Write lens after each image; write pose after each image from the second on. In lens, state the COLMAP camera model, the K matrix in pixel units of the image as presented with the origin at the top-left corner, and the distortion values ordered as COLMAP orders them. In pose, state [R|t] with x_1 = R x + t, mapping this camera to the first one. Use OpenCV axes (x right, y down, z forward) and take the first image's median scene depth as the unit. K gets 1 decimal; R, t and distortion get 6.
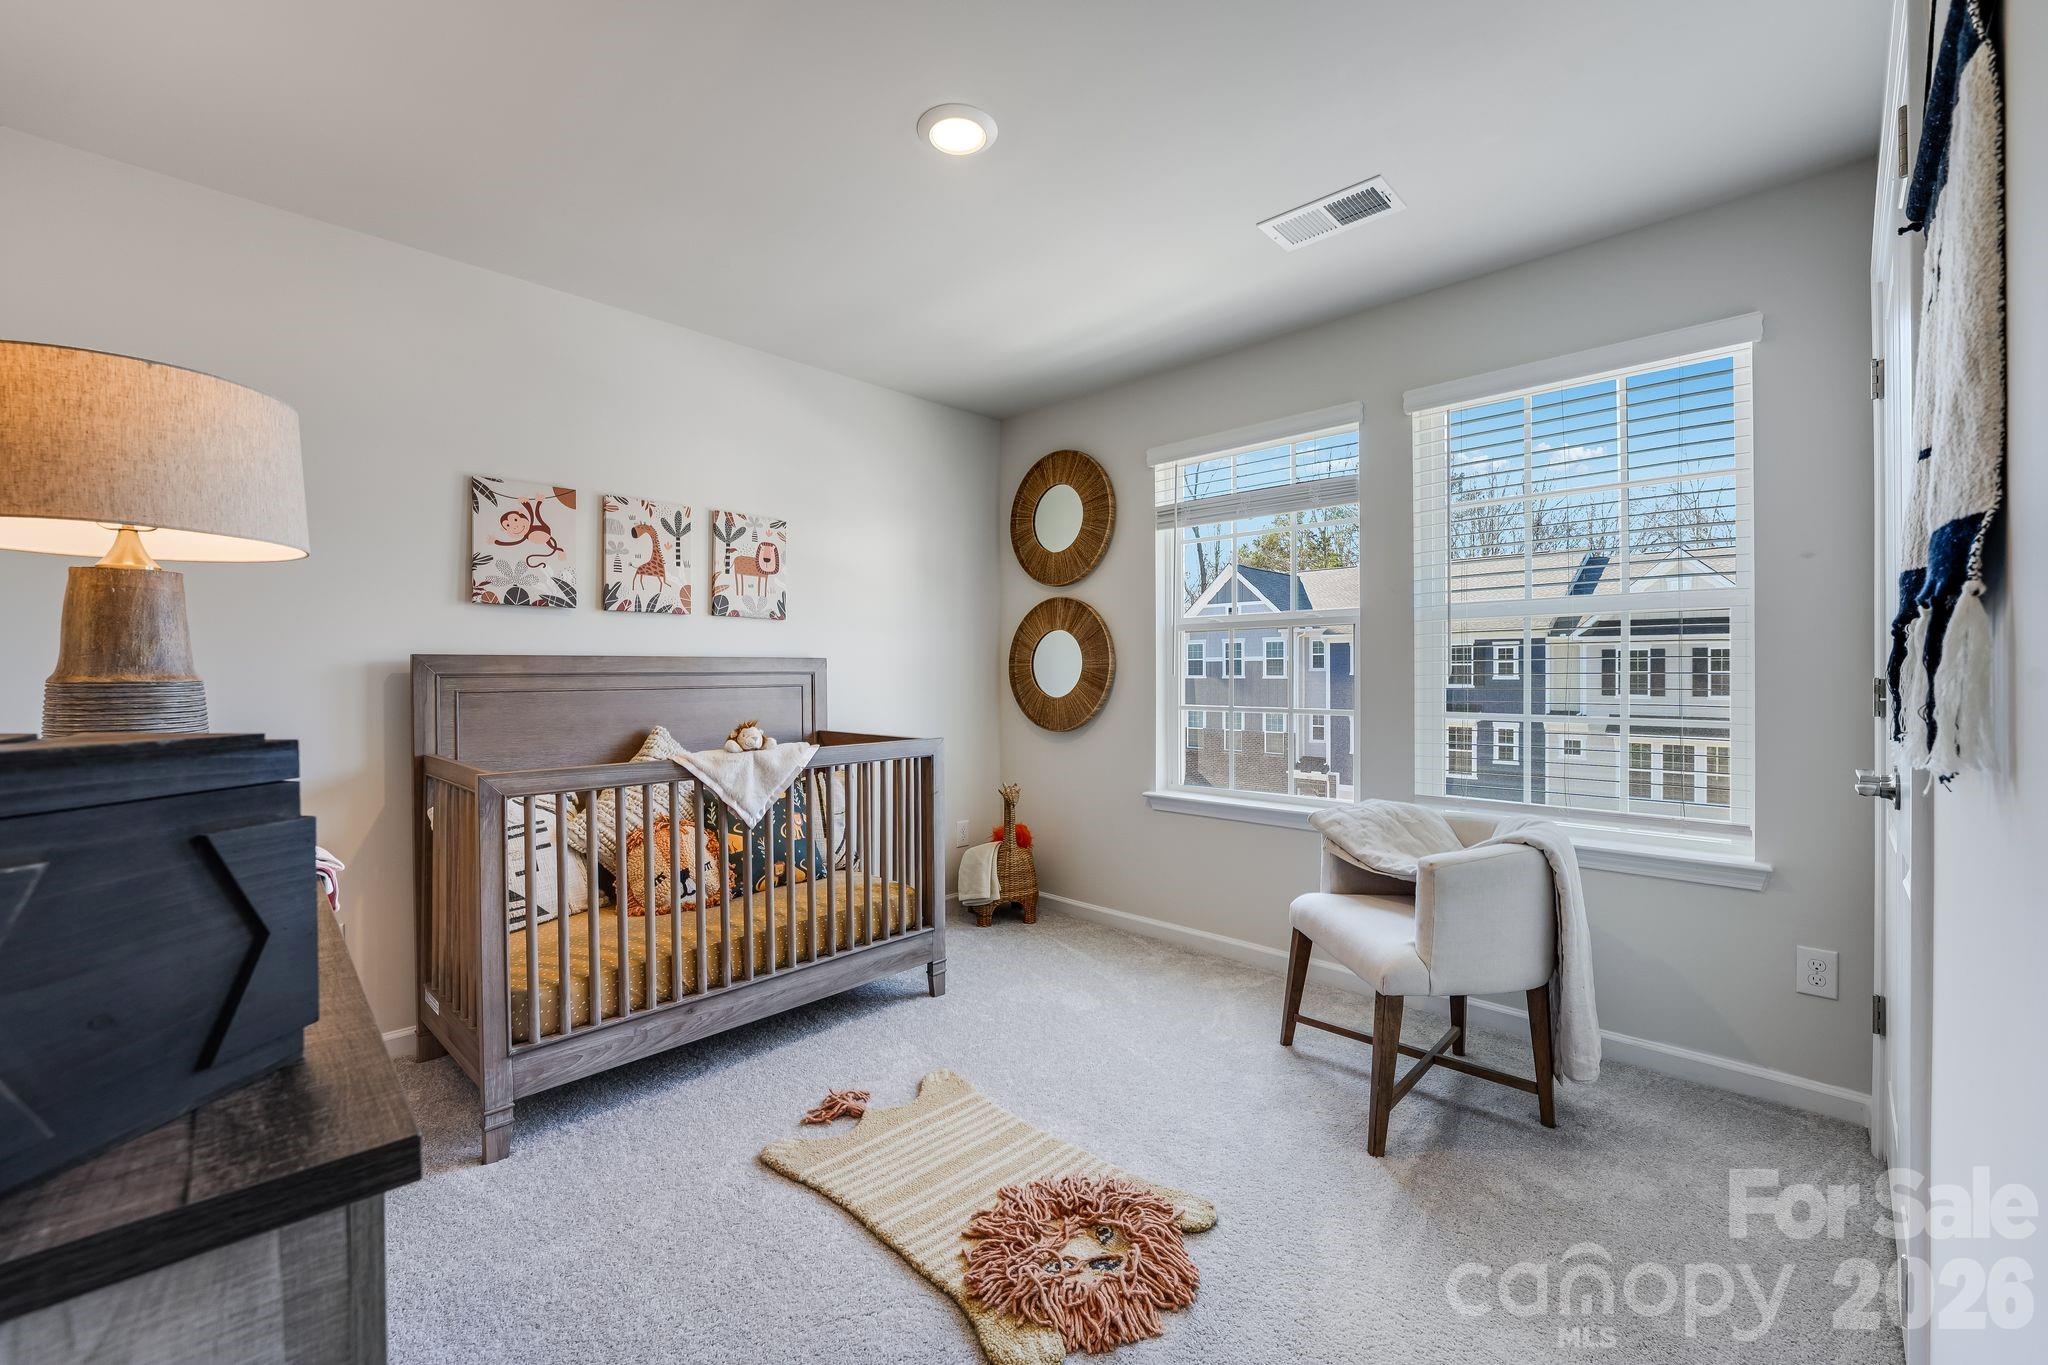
lens RADIAL K [[828.7, 0, 1017.7], [0, 828.7, 681.5], [0, 0, 1]] dist [-0.014610, -0.000137]
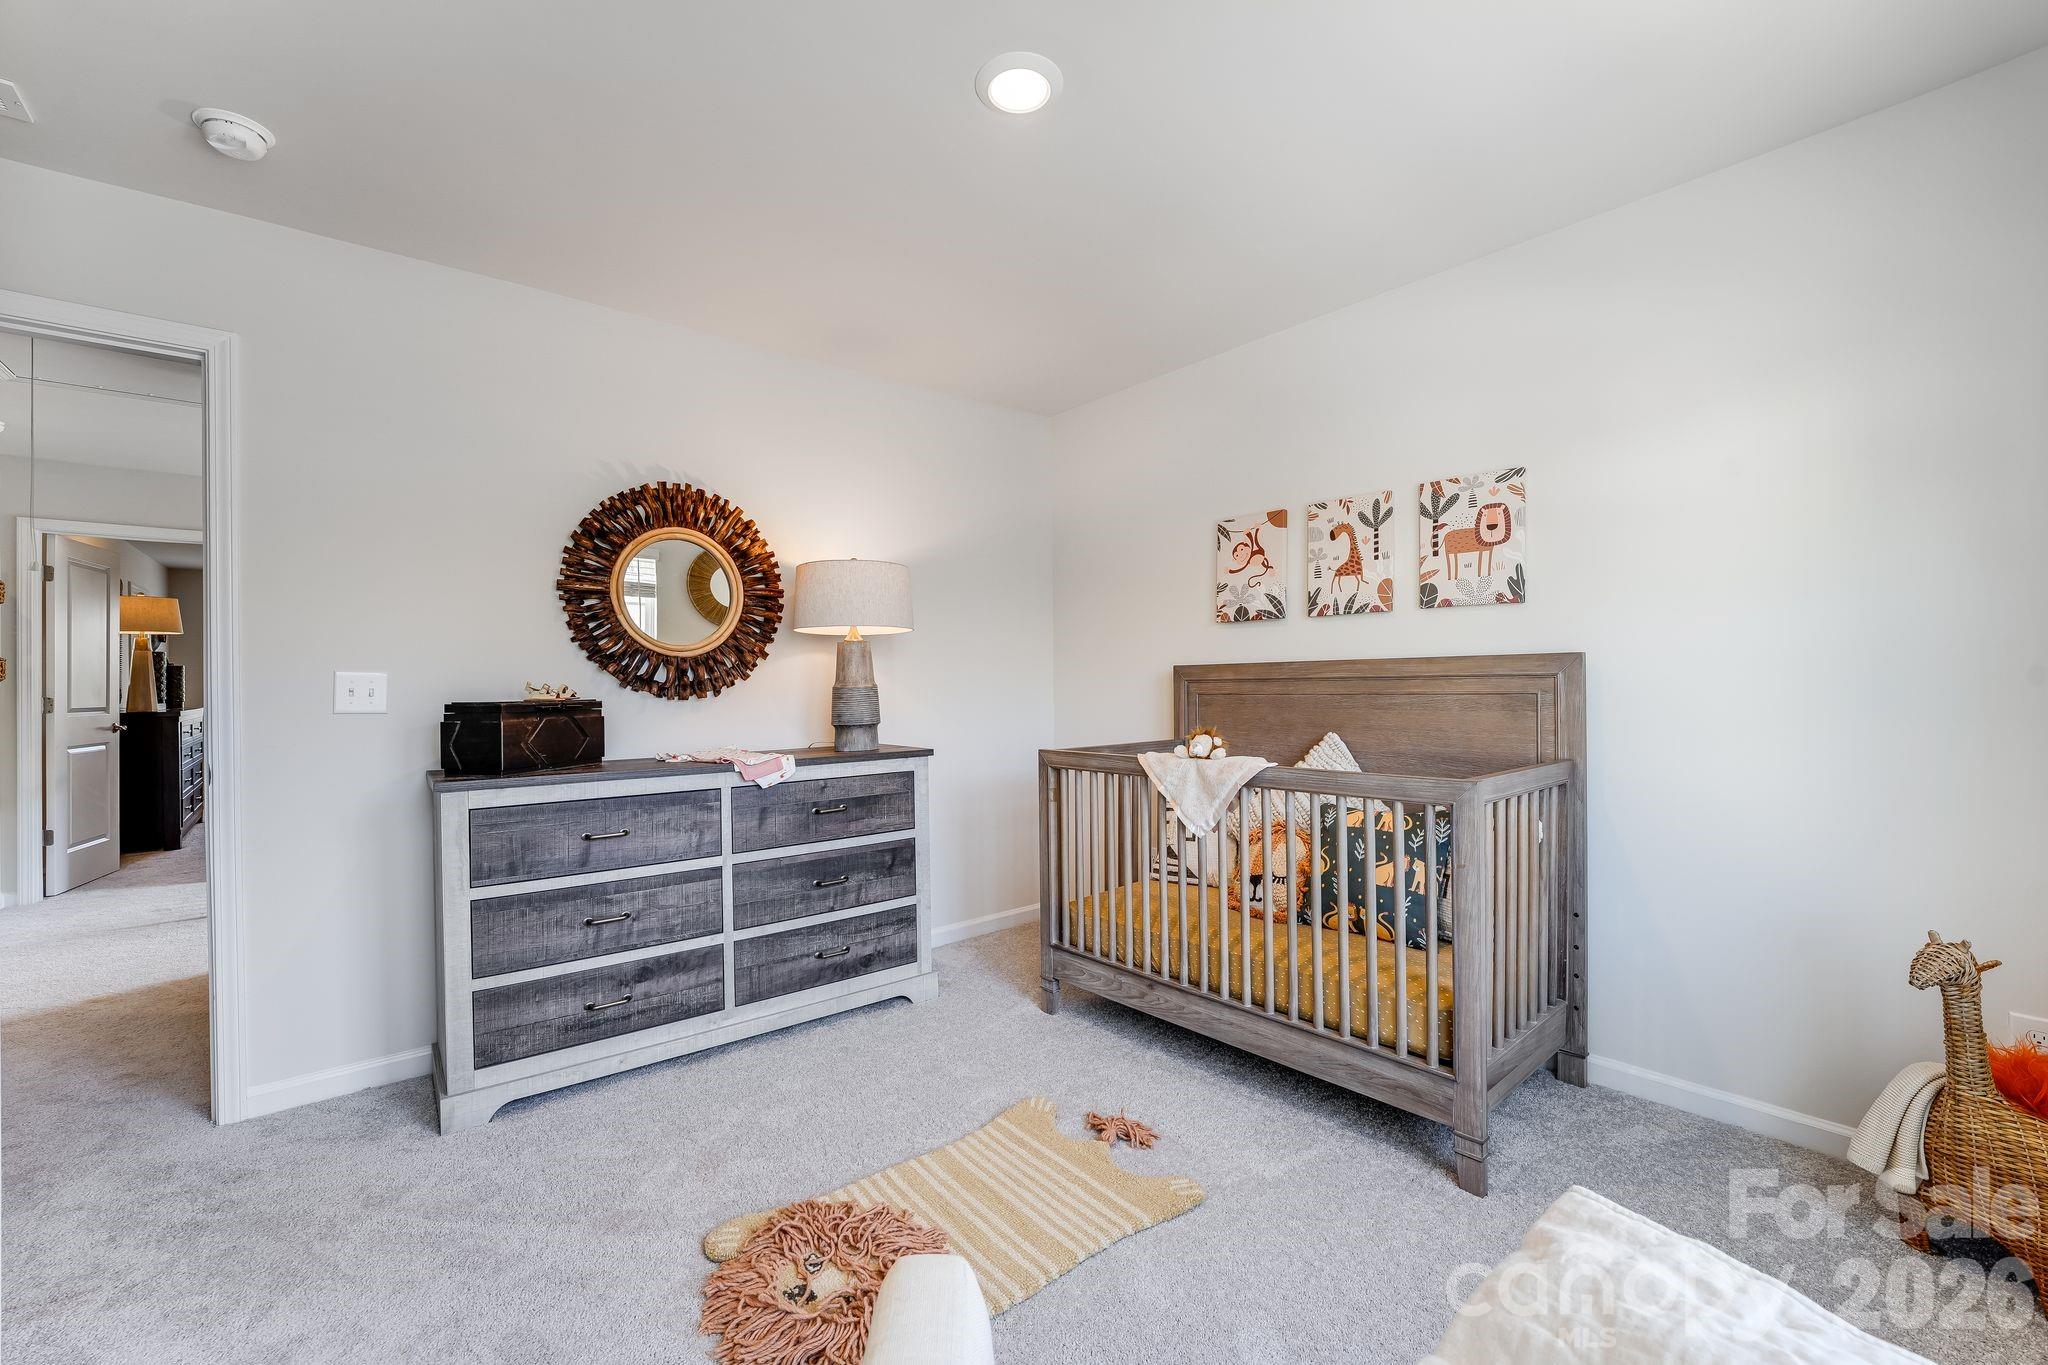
lens RADIAL K [[828.7, 0, 1017.7], [0, 828.7, 681.5], [0, 0, 1]] dist [-0.014610, -0.000137]
pose [[-0.103674, 0.004378, -0.994602, 0.552384], [0.003227, 0.999987, 0.004065, -0.010563], [0.994606, -0.002788, -0.103687, 0.720426]]
